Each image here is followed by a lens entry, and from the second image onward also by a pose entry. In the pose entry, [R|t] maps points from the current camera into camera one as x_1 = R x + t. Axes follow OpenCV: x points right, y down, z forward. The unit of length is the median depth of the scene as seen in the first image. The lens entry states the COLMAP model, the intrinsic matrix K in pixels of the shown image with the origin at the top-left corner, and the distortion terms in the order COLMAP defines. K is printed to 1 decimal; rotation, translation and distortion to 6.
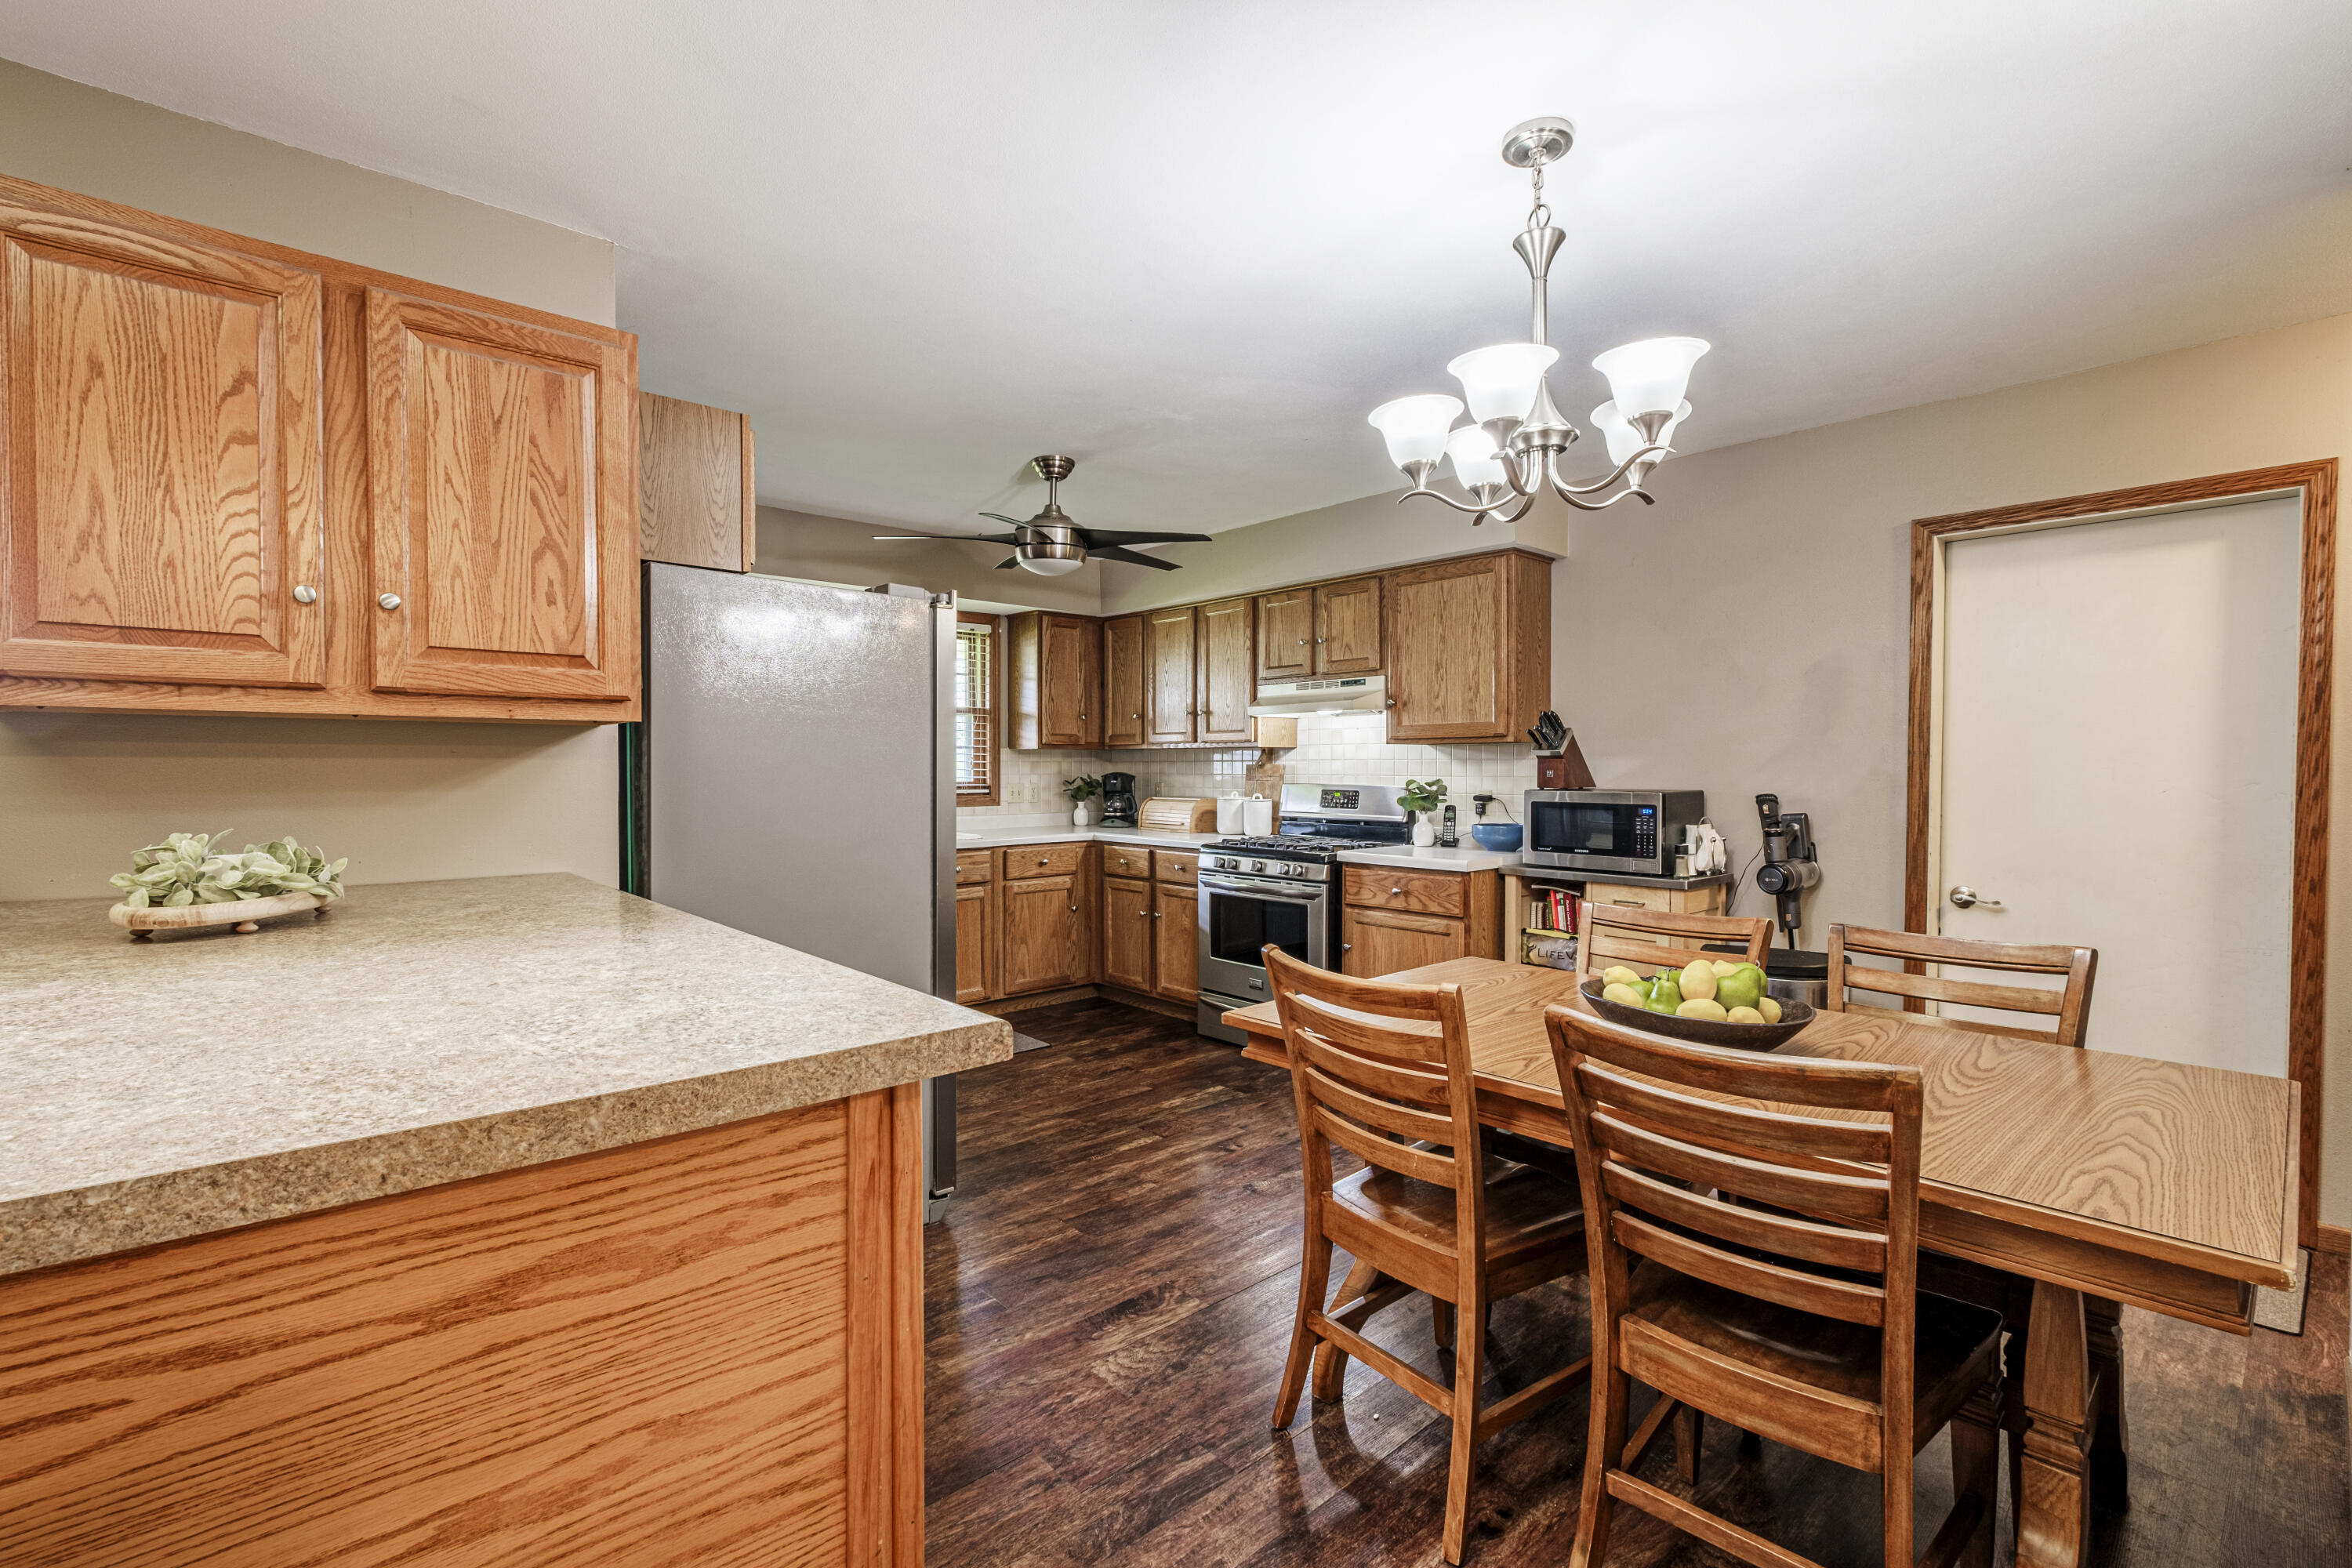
lens RADIAL K [[1035.0, 0, 1149.0], [0, 1035.0, 781.4], [0, 0, 1]] dist [-0.004290, -0.000719]
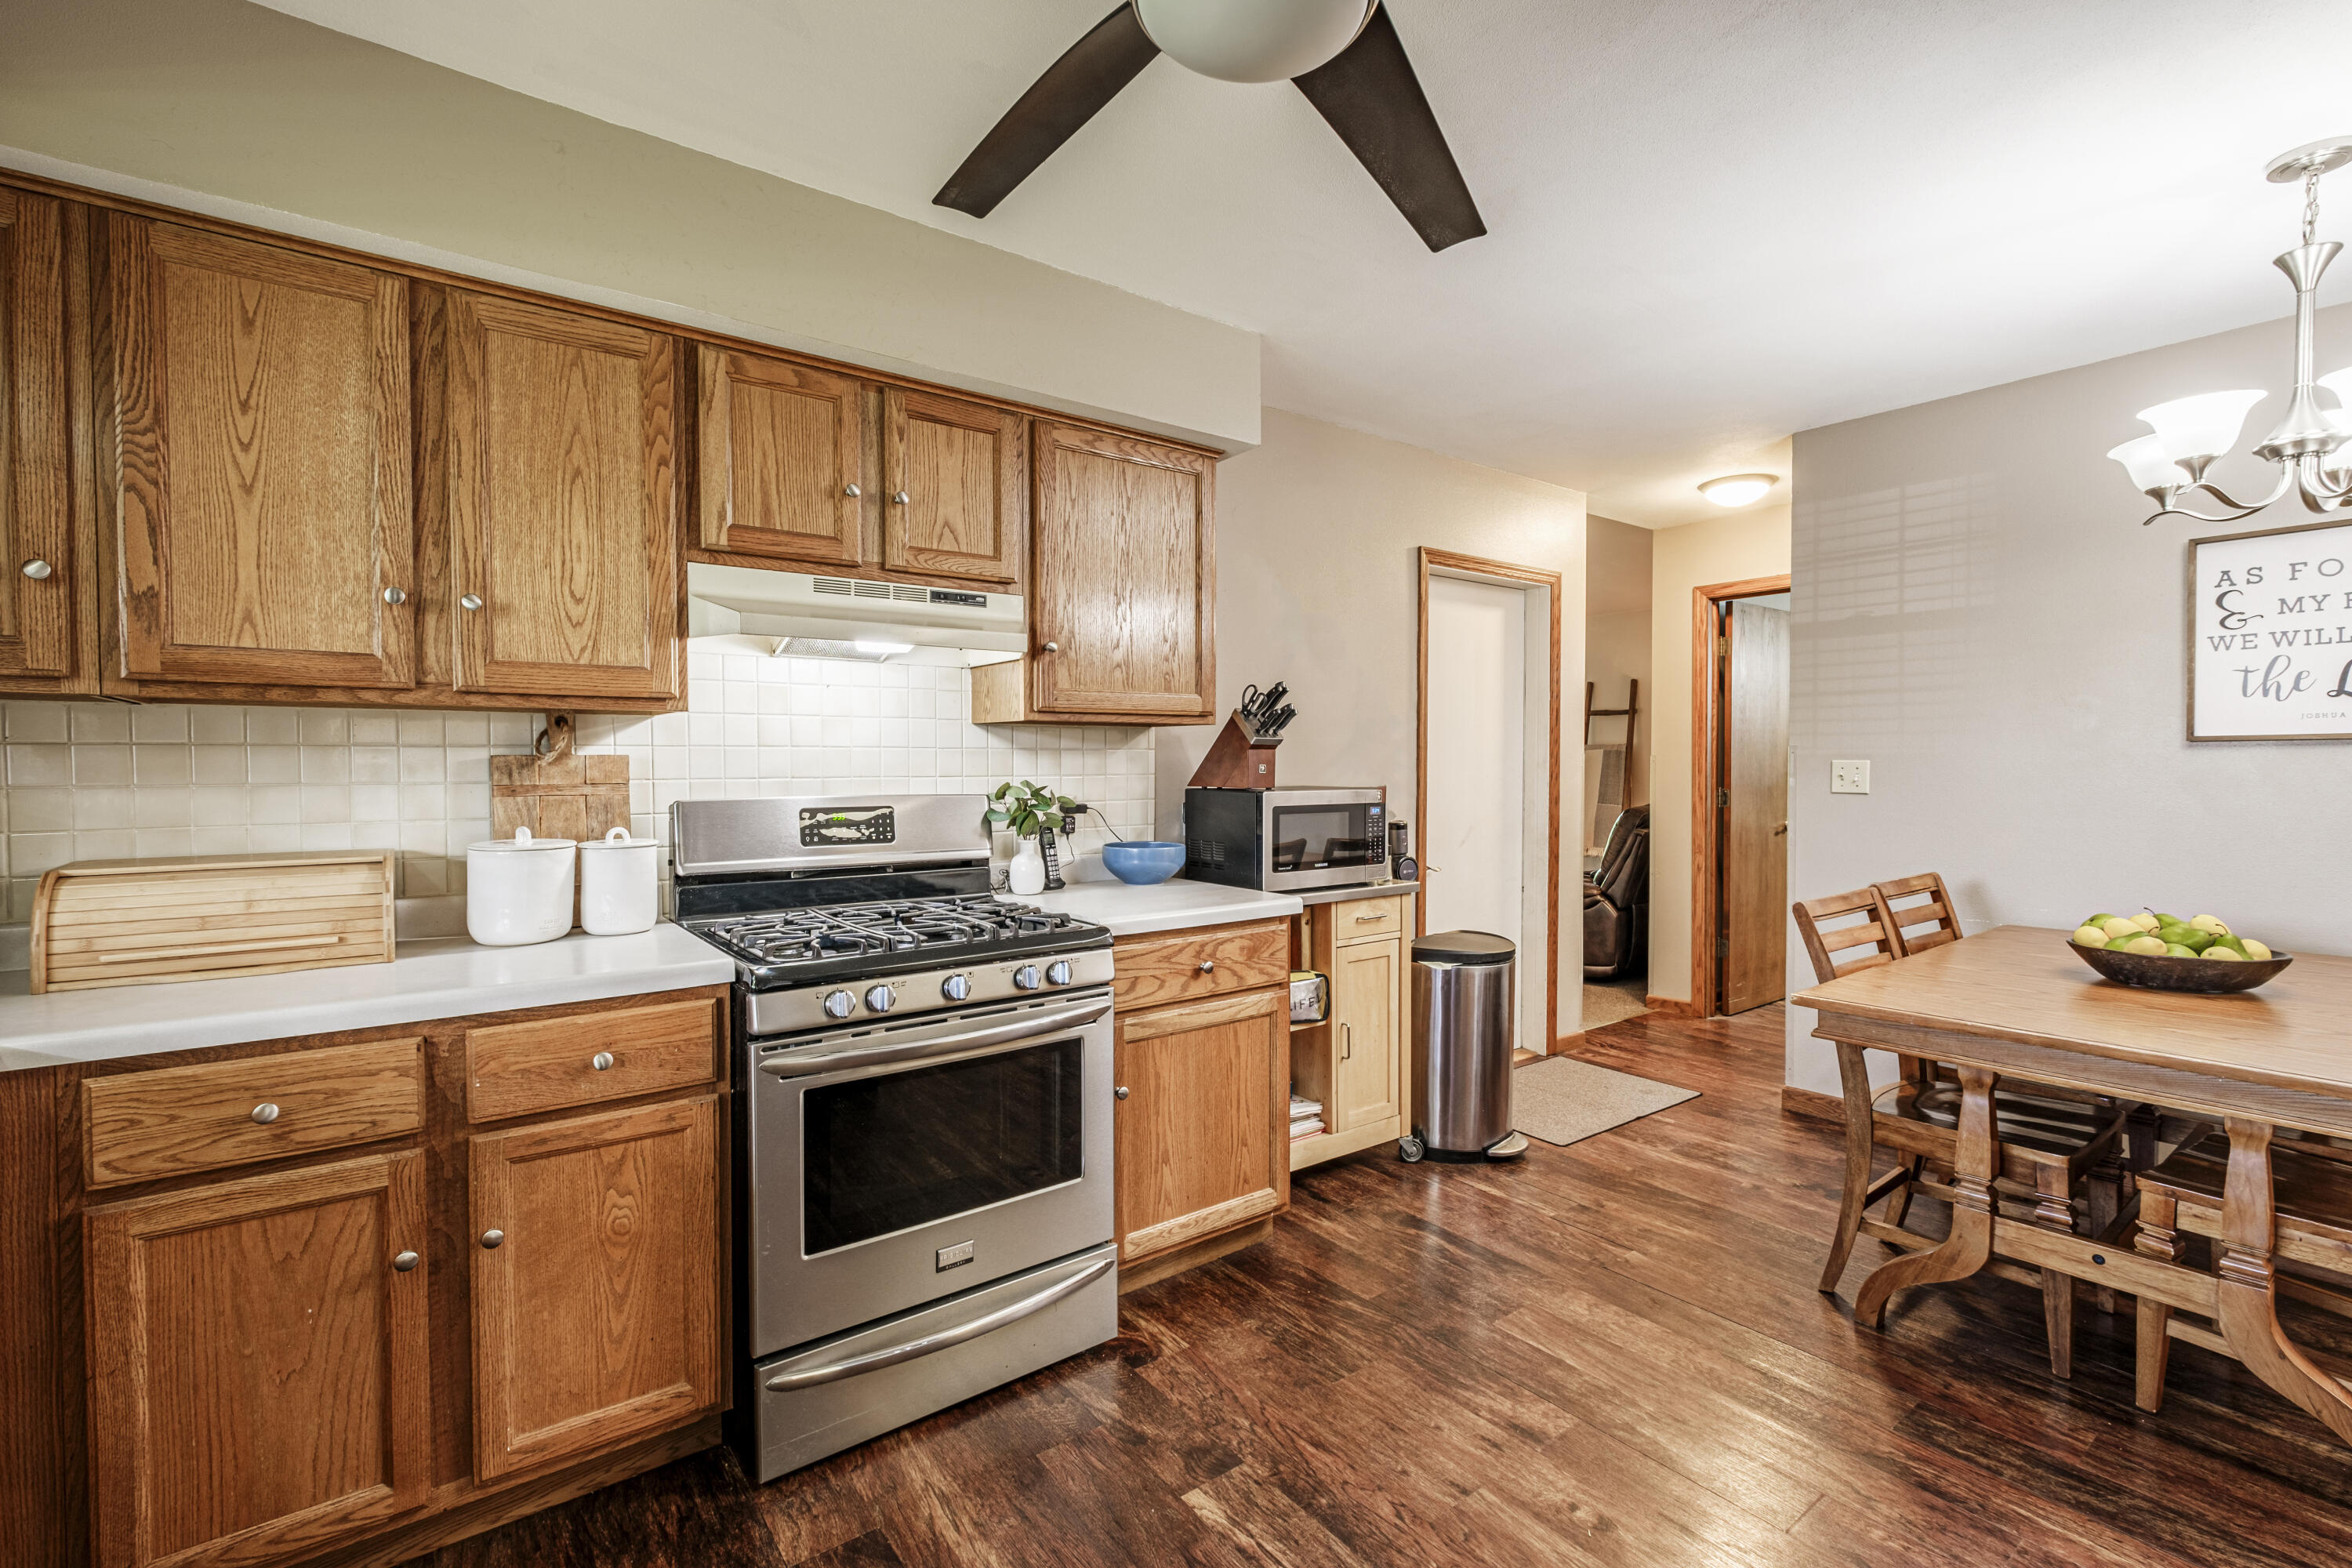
lens RADIAL K [[1035.0, 0, 1149.0], [0, 1035.0, 781.4], [0, 0, 1]] dist [-0.004290, -0.000719]
pose [[0.076085, -0.020726, 0.996886, -0.278886], [0.014607, 0.999700, 0.019670, -0.010837], [-0.996994, 0.013065, 0.076365, 0.761892]]
